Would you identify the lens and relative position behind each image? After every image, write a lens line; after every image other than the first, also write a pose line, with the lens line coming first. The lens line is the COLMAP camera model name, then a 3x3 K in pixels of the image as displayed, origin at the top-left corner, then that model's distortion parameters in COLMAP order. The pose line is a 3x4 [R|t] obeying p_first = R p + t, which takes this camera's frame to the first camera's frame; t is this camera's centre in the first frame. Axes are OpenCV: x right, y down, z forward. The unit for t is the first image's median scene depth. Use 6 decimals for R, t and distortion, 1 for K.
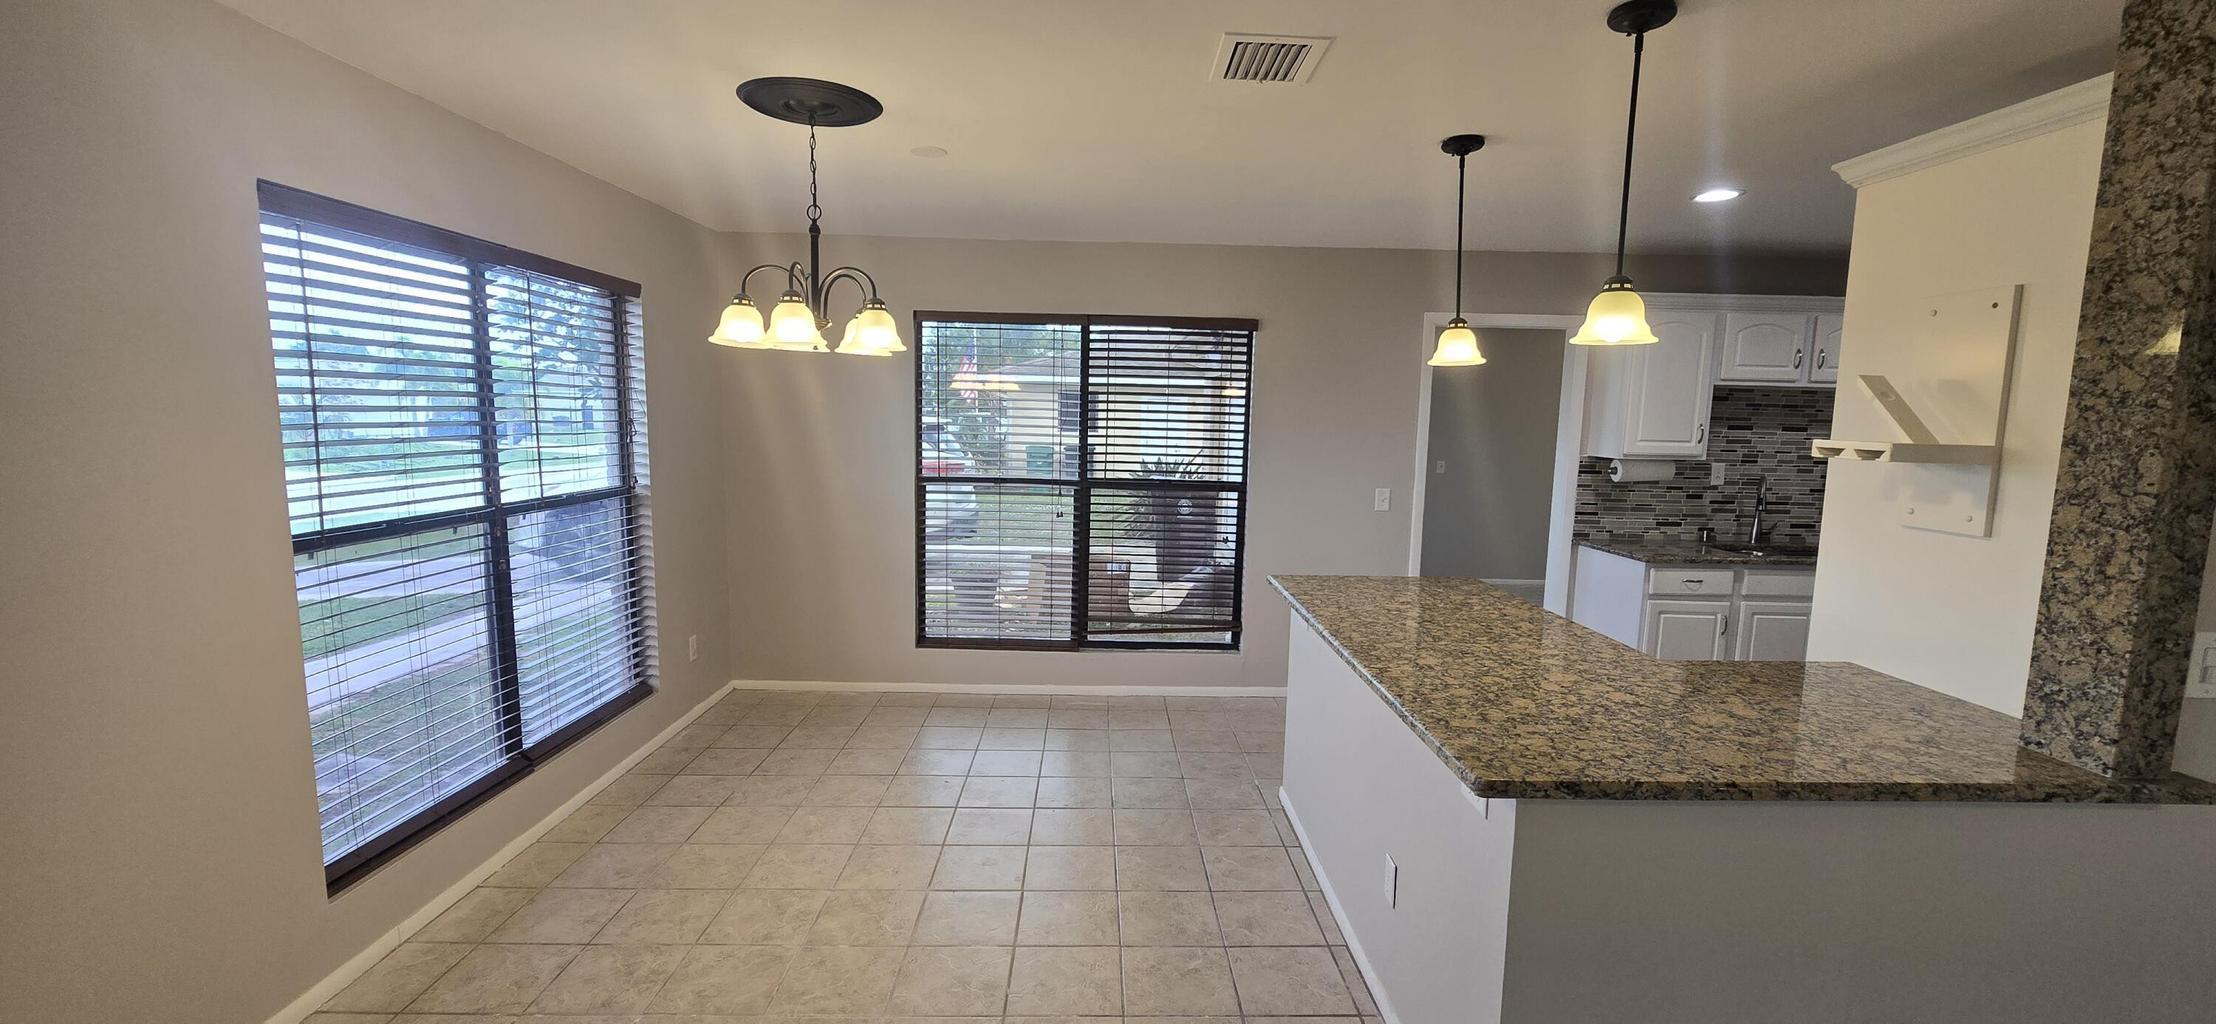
lens RADIAL K [[899.3, 0, 1113.9], [0, 899.3, 522.3], [0, 0, 1]] dist [-0.000081, -0.000192]
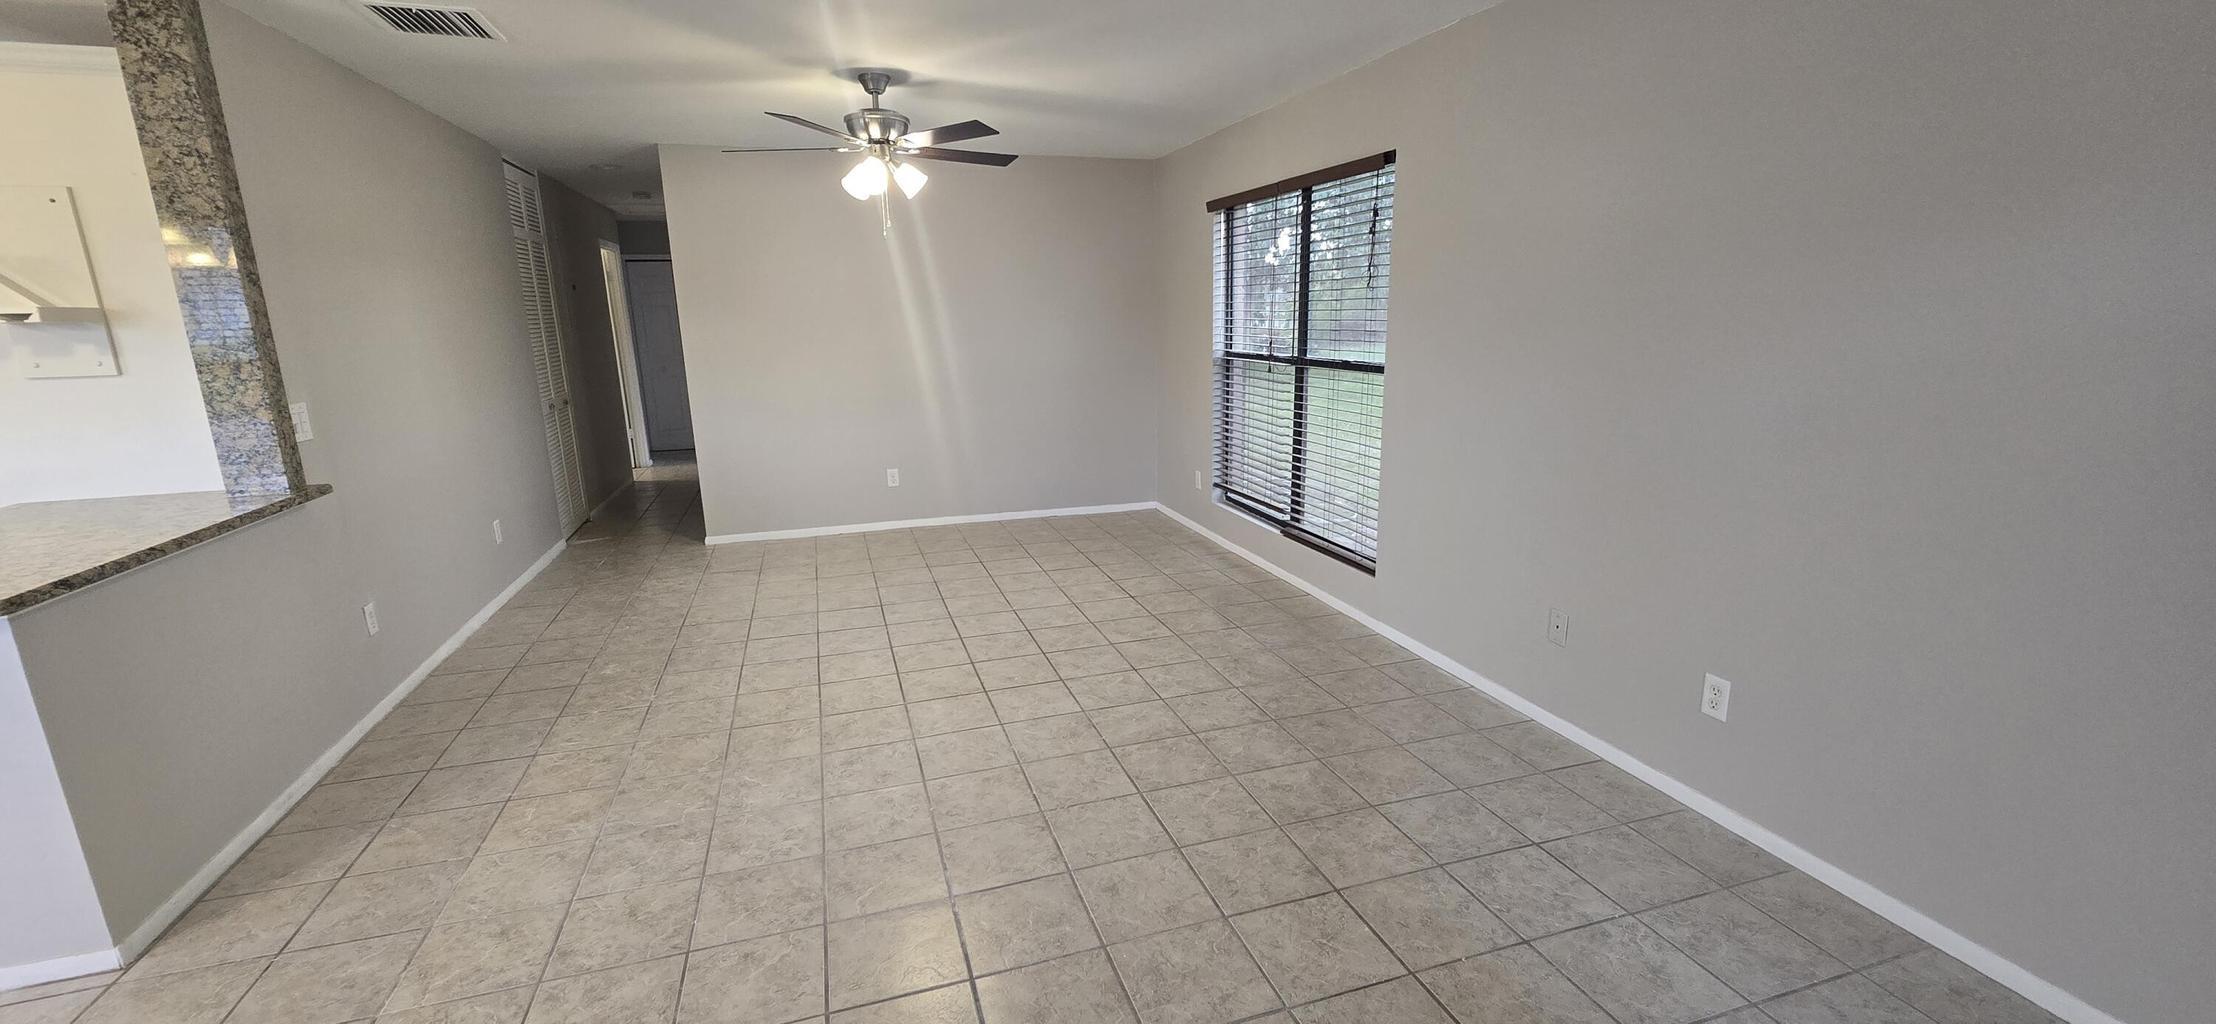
lens RADIAL K [[899.3, 0, 1107.4], [0, 899.3, 515.1], [0, 0, 1]] dist [-0.000081, -0.000192]
pose [[-0.288847, -0.229222, 0.929529, -0.982354], [0.131366, 0.952241, 0.275644, 0.049337], [-0.948320, 0.201727, -0.244940, -0.073544]]
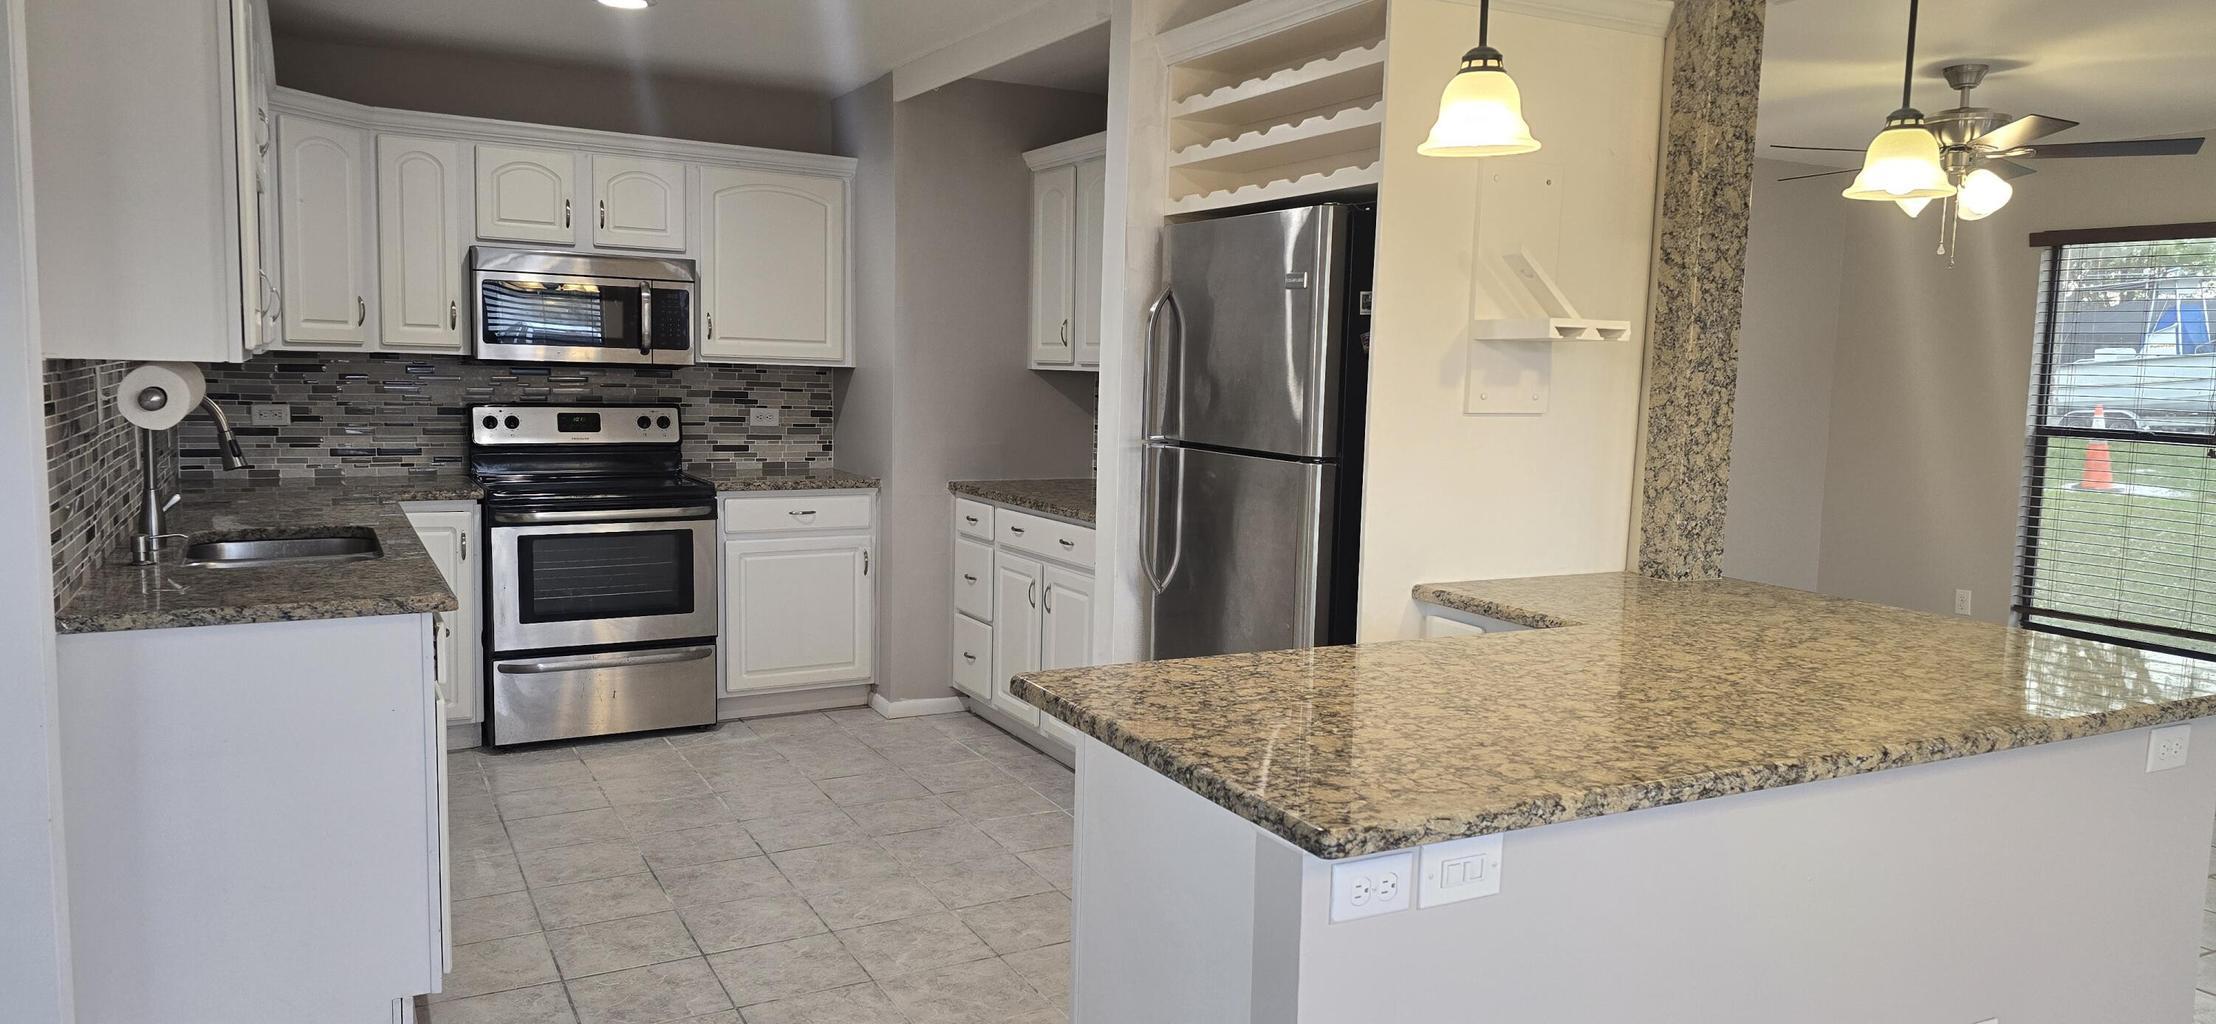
lens RADIAL K [[1466.3, 0, 1109.7], [0, 1466.3, 507.2], [0, 0, 1]] dist [0.033847, 0.000545]
pose [[-0.460093, -0.124025, 0.879166, -0.342121], [0.074914, 0.981242, 0.177629, -0.258885], [-0.884705, 0.147587, -0.442171, 2.678320]]
